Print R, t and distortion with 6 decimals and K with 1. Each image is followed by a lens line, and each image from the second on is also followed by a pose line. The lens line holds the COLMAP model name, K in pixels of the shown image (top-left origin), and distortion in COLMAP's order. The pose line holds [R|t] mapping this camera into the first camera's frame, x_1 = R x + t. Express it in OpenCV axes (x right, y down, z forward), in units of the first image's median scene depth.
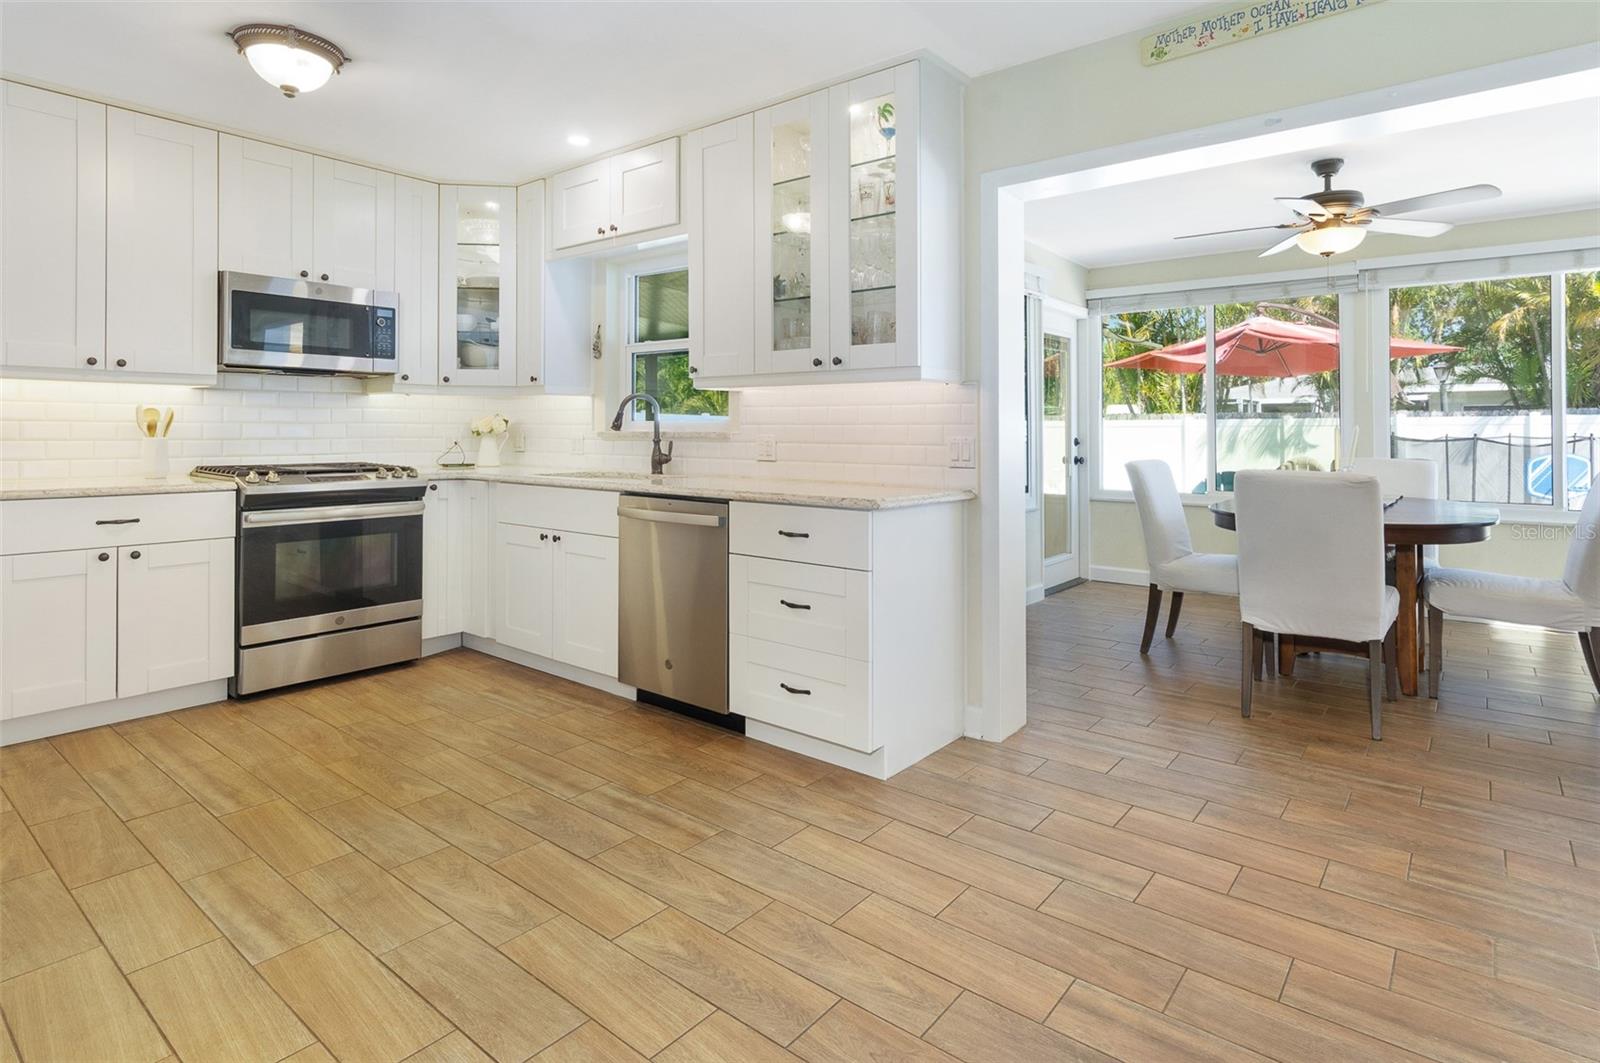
lens RADIAL K [[858.8, 0, 773.3], [0, 858.8, 420.6], [0, 0, 1]] dist [-0.003585, -0.001940]
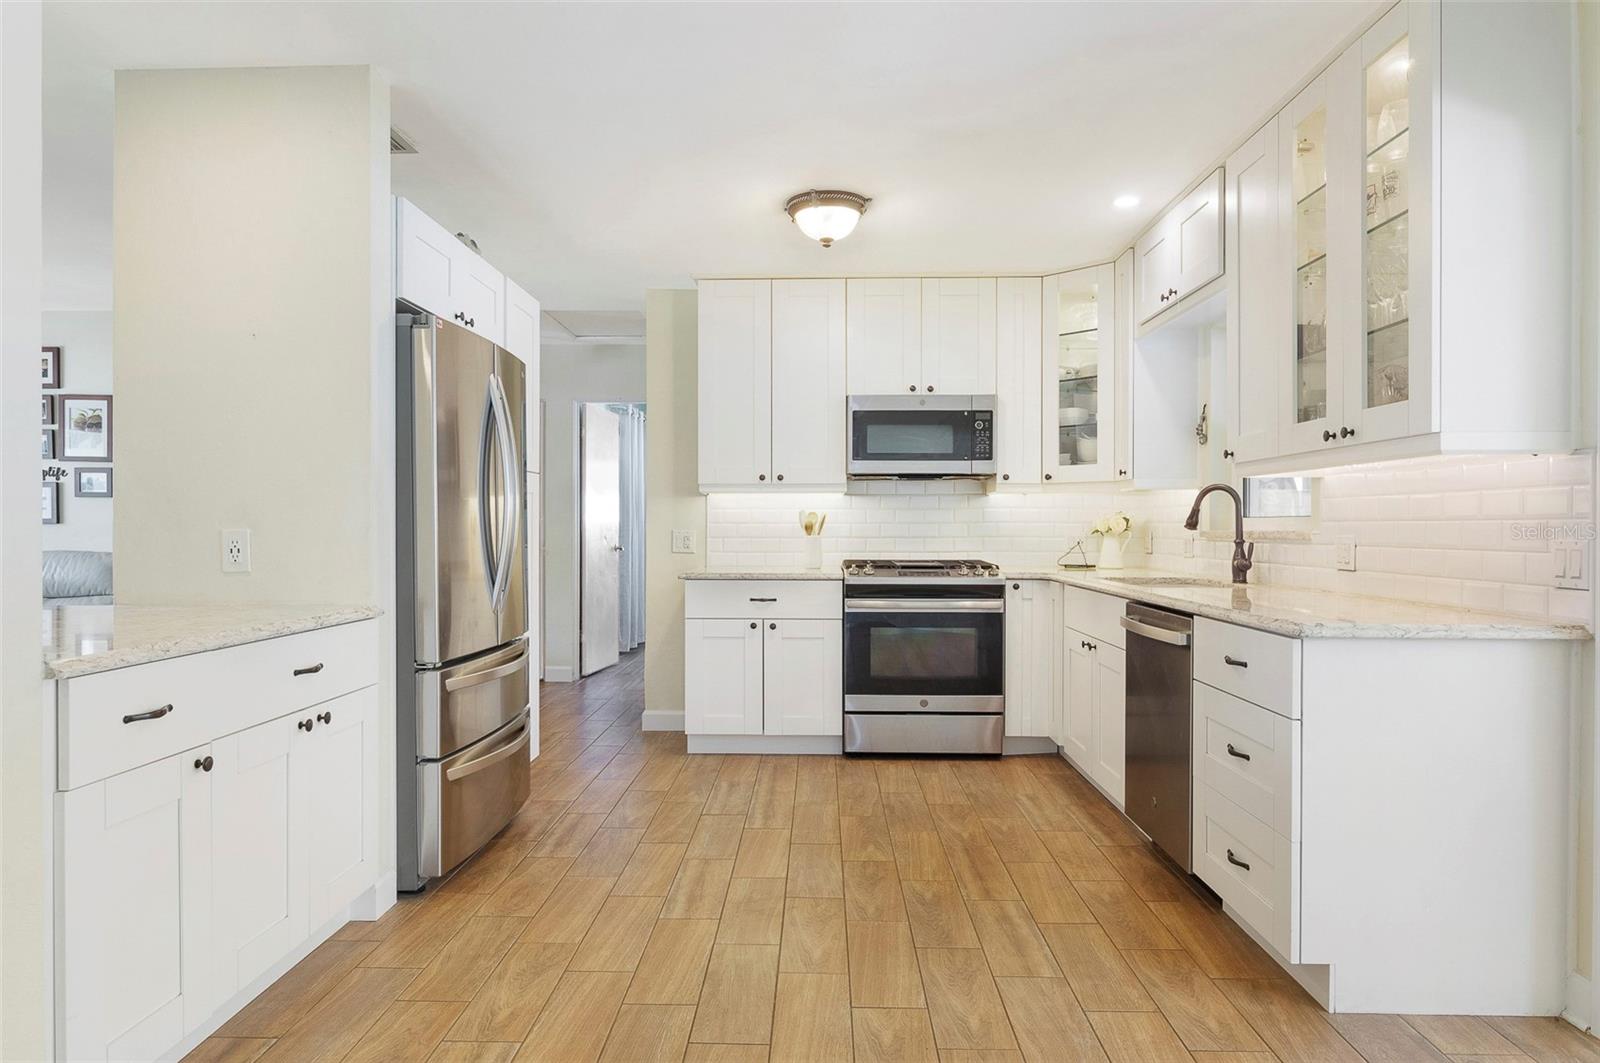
lens RADIAL K [[968.7, 0, 778.2], [0, 968.7, 532.0], [0, 0, 1]] dist [-0.001573, -0.001332]
pose [[0.608511, 0.000905, -0.793545, 0.389309], [0.010188, 0.999908, 0.008953, 0.001740], [0.793480, -0.013533, 0.608446, 0.110922]]
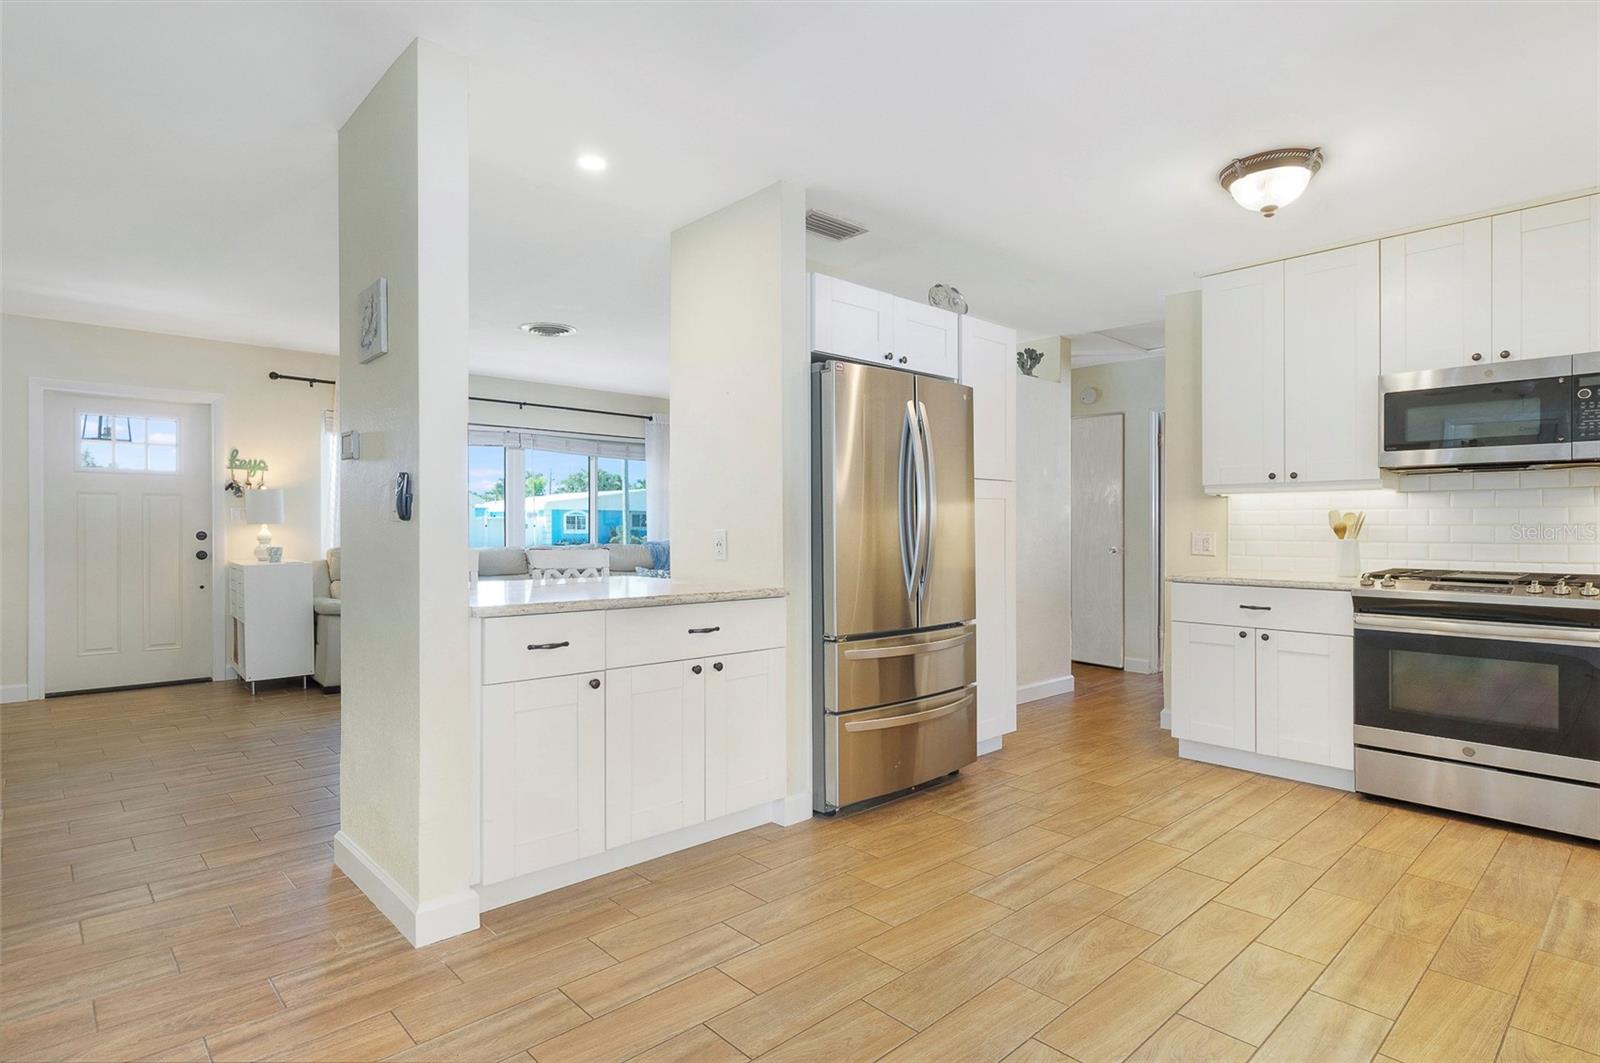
lens RADIAL K [[823.9, 0, 800.0], [0, 823.9, 531.5], [0, 0, 1]] dist [-0.001491, 0.000237]
pose [[-0.126052, 0.000622, -0.992023, 0.440659], [0.007045, 0.999975, -0.000268, 0.005438], [0.991999, -0.007022, -0.126053, 0.468177]]
